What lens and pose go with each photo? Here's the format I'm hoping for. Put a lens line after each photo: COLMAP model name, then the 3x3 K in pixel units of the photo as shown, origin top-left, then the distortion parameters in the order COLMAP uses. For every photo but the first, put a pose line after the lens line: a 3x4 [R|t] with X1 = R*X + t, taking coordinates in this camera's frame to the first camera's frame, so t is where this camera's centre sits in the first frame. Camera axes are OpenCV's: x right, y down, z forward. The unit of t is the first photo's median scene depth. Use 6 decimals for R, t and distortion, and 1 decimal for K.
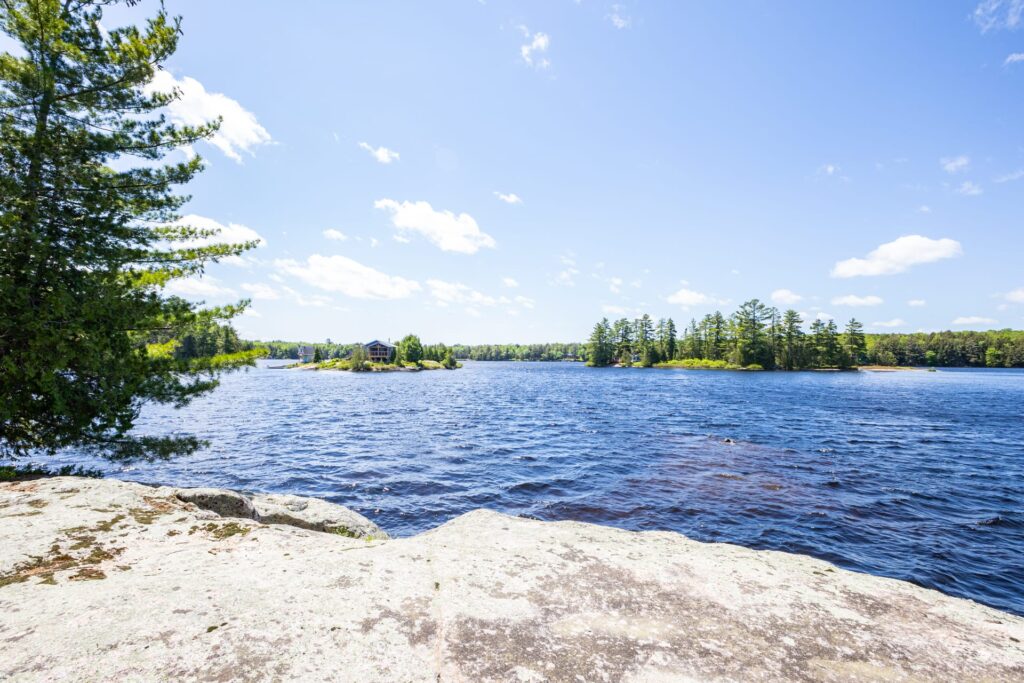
lens RADIAL K [[450.0, 0, 512.6], [0, 450.0, 345.3], [0, 0, 1]] dist [-0.044223, 0.017318]
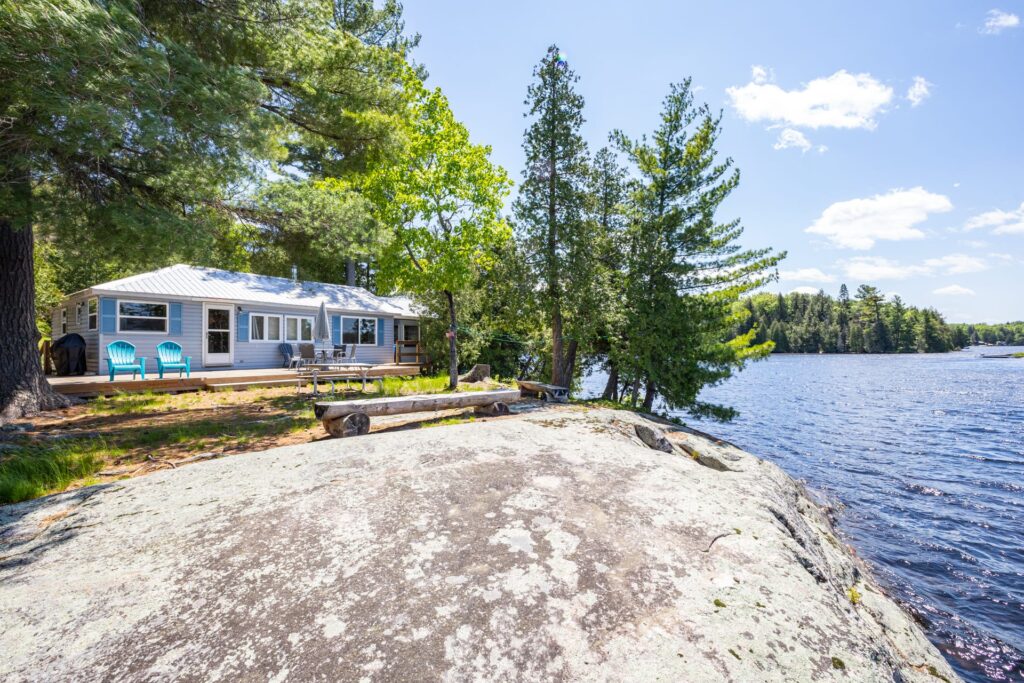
lens RADIAL K [[450.0, 0, 512.6], [0, 450.0, 345.3], [0, 0, 1]] dist [-0.044223, 0.017318]
pose [[0.185138, -0.024582, -0.982405, 0.556064], [0.050054, 0.998625, -0.015555, -0.003148], [0.981437, -0.046294, 0.186114, 0.054444]]
